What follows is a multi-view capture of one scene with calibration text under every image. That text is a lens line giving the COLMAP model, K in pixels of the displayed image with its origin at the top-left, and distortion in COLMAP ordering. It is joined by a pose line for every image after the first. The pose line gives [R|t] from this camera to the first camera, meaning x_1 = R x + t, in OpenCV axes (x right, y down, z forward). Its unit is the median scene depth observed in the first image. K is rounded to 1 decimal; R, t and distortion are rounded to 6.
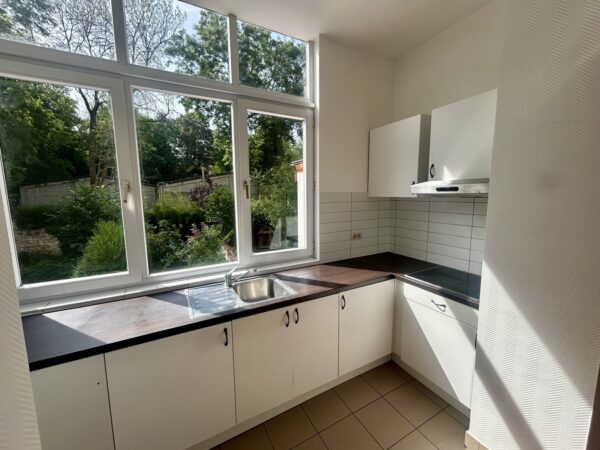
lens RADIAL K [[243.0, 0, 300.0], [0, 243.0, 225.0], [0, 0, 1]] dist [-0.001636, 0.000409]
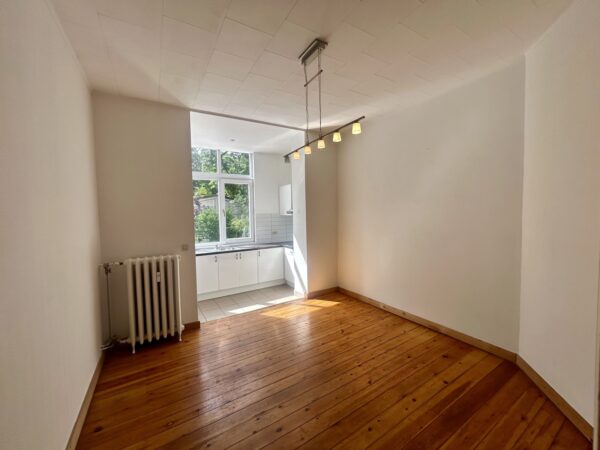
lens RADIAL K [[241.6, 0, 300.0], [0, 241.6, 225.0], [0, 0, 1]] dist [-0.001763, 0.000084]
pose [[0.998252, -0.012582, 0.057740, 0.334138], [0.017036, 0.996862, -0.077309, 0.147932], [-0.056586, 0.078158, 0.995334, -1.221356]]
